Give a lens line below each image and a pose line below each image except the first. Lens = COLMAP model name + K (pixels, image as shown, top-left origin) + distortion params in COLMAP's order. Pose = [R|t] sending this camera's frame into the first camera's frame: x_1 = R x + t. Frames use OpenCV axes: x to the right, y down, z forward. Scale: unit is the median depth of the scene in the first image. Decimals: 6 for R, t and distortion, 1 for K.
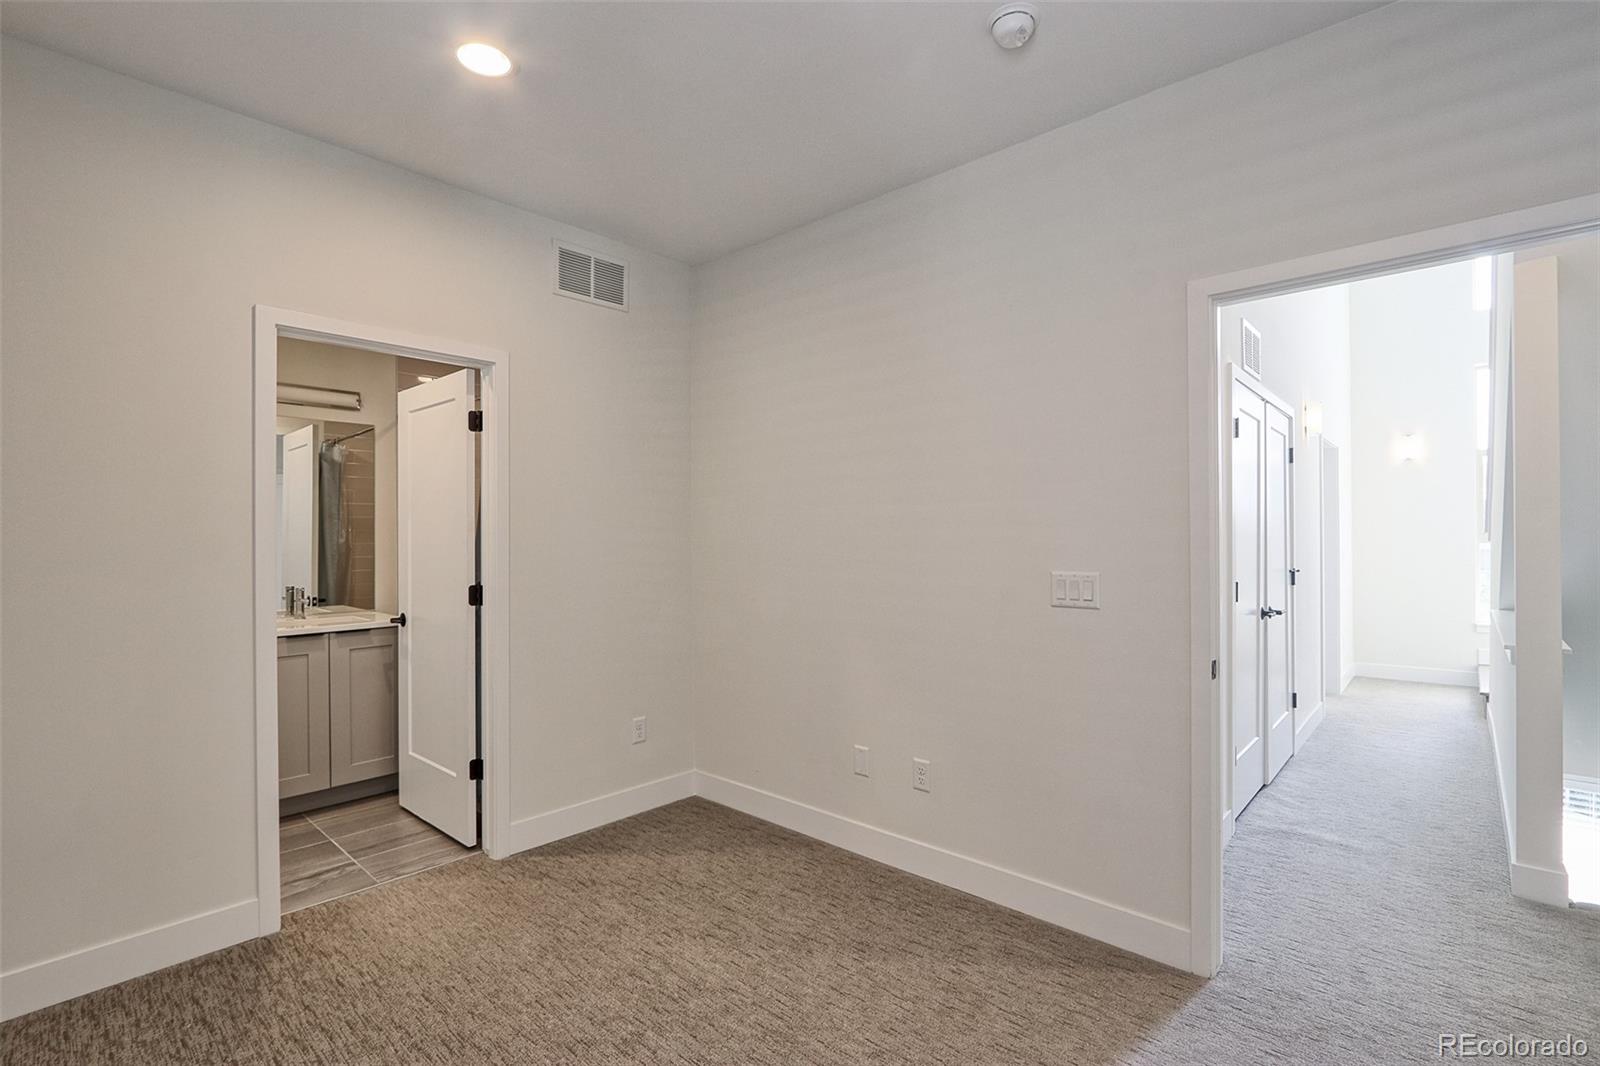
lens RADIAL K [[754.9, 0, 778.9], [0, 754.9, 535.4], [0, 0, 1]] dist [-0.004239, 0.000623]
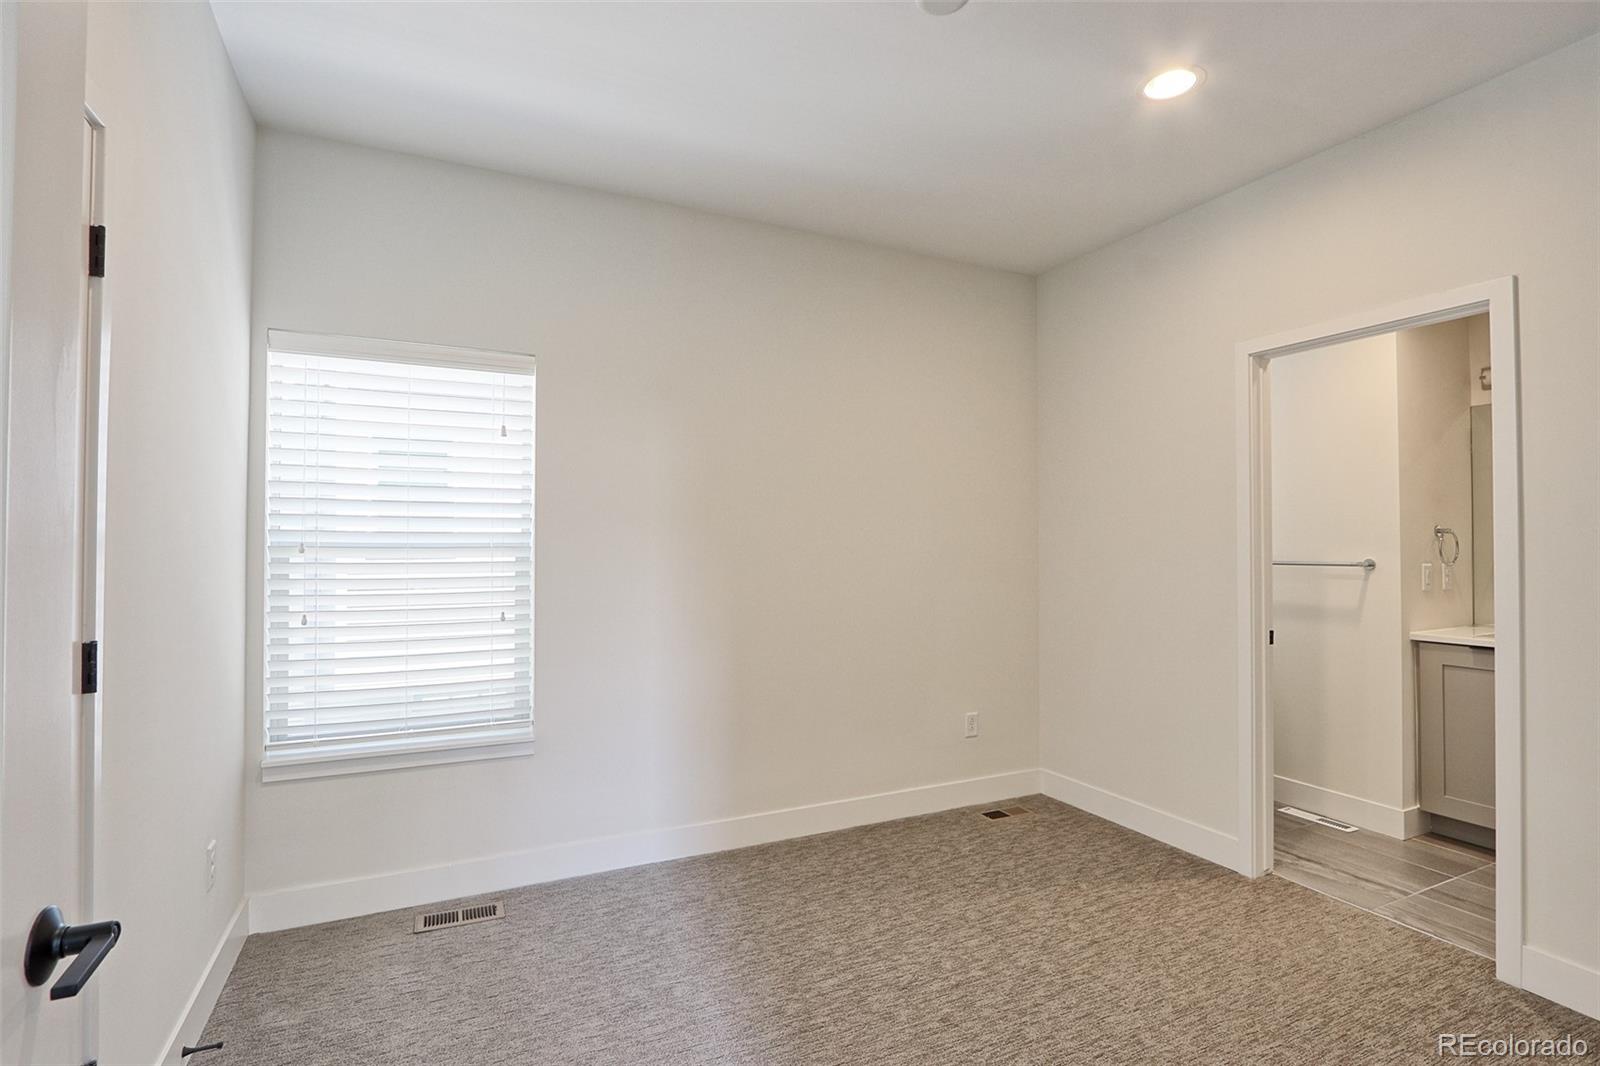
lens RADIAL K [[754.9, 0, 778.9], [0, 754.9, 535.4], [0, 0, 1]] dist [-0.004239, 0.000623]
pose [[-0.373024, -0.008377, -0.927784, 0.731255], [0.001857, 0.999950, -0.009775, 0.010320], [0.927820, -0.005369, -0.372990, 0.816256]]
